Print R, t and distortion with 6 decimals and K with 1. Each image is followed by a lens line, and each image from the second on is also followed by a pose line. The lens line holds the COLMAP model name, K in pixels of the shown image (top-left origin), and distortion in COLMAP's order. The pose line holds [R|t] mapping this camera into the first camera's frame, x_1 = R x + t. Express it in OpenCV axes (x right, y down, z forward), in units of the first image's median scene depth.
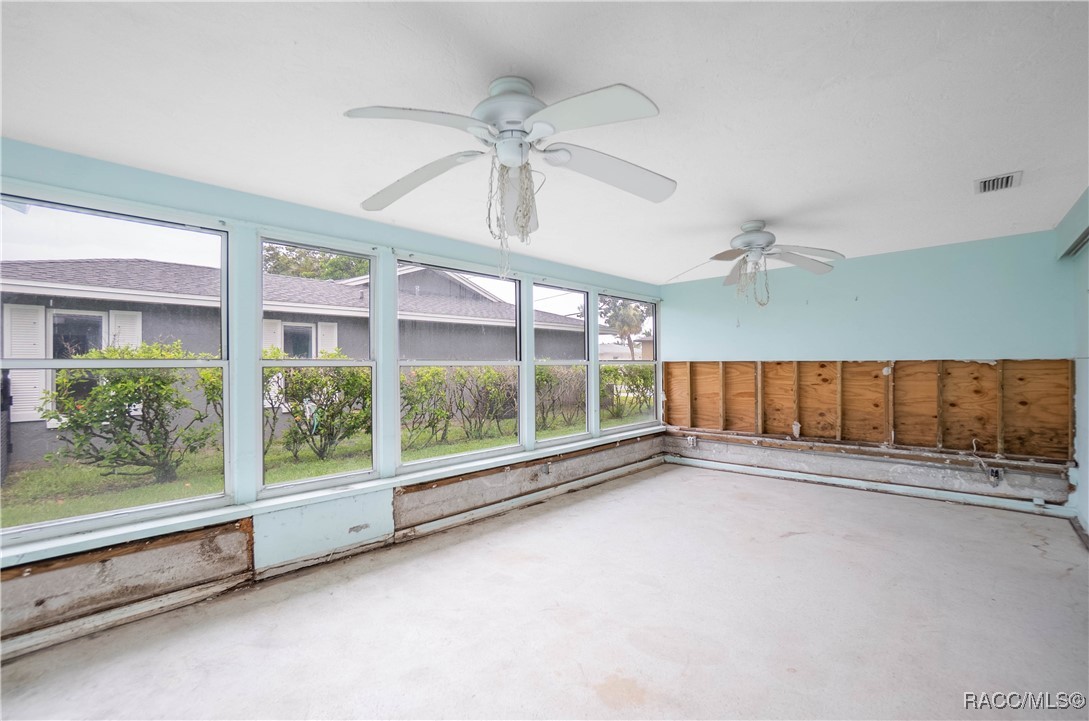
lens RADIAL K [[488.0, 0, 544.5], [0, 488.0, 360.5], [0, 0, 1]] dist [-0.000760, 0.000305]
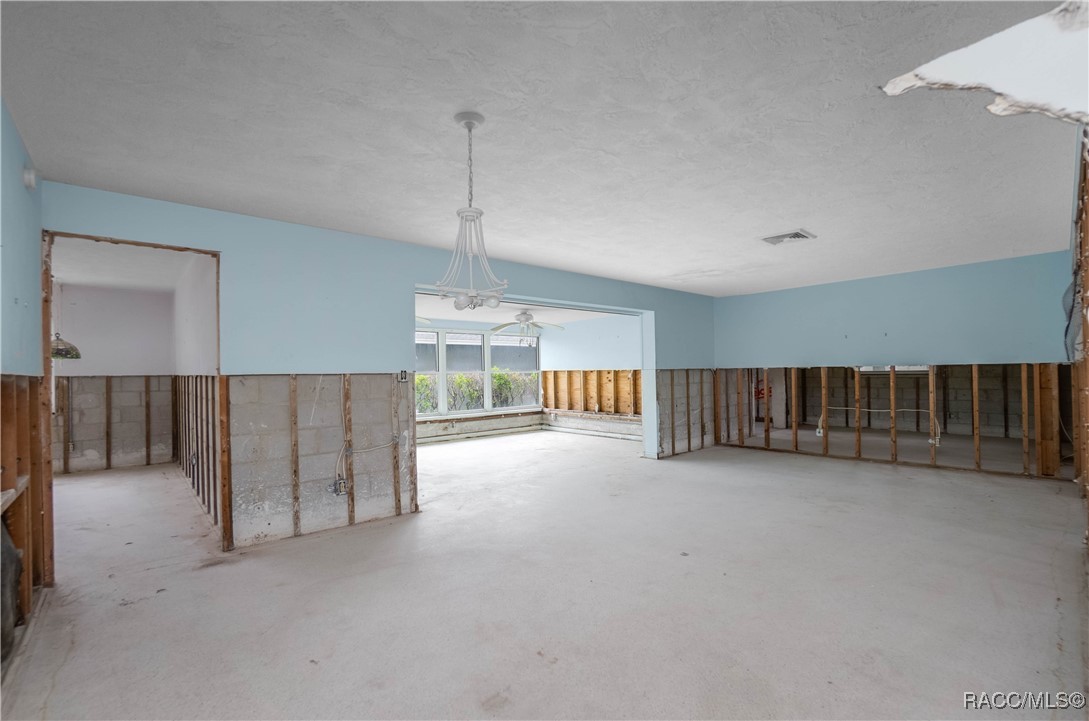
lens RADIAL K [[488.0, 0, 544.5], [0, 488.0, 360.5], [0, 0, 1]] dist [-0.000760, 0.000305]
pose [[0.991007, -0.010917, -0.133365, 0.607110], [0.008404, 0.999777, -0.019395, -0.001626], [0.133547, 0.018099, 0.990877, -0.884390]]
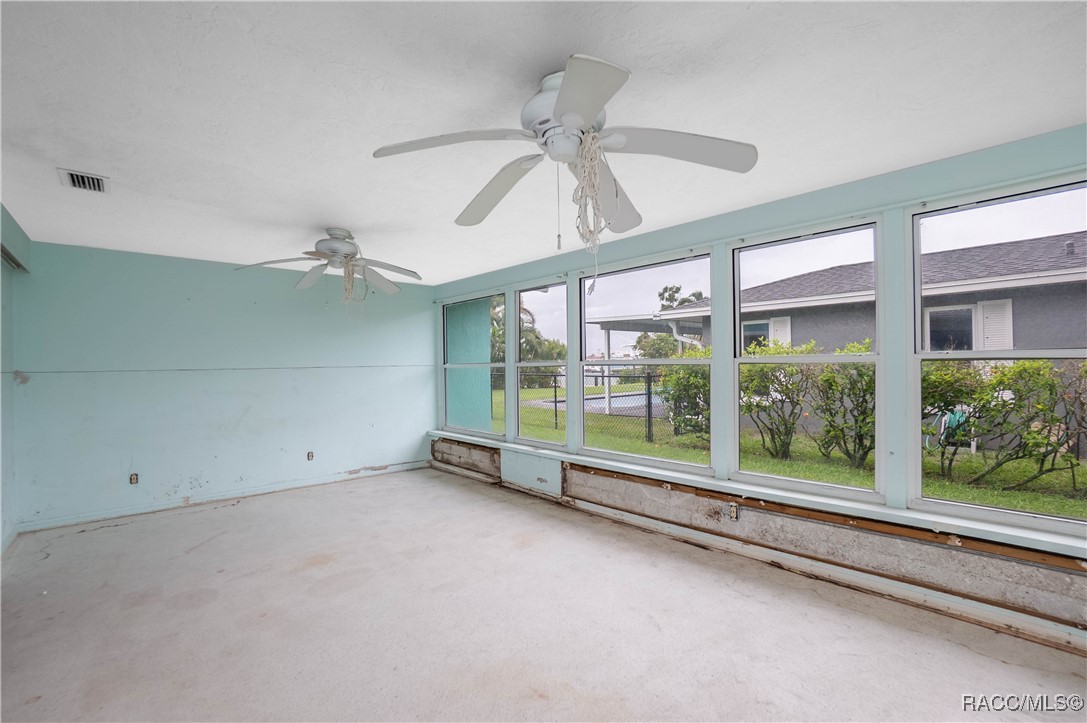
lens RADIAL K [[487.1, 0, 543.5], [0, 487.1, 361.5], [0, 0, 1]] dist [-0.000760, 0.000305]
pose [[-0.062260, 0.001478, -0.998059, 0.676000], [0.021796, 0.999762, 0.000121, -0.000613], [0.997822, -0.021746, -0.062278, 0.722803]]
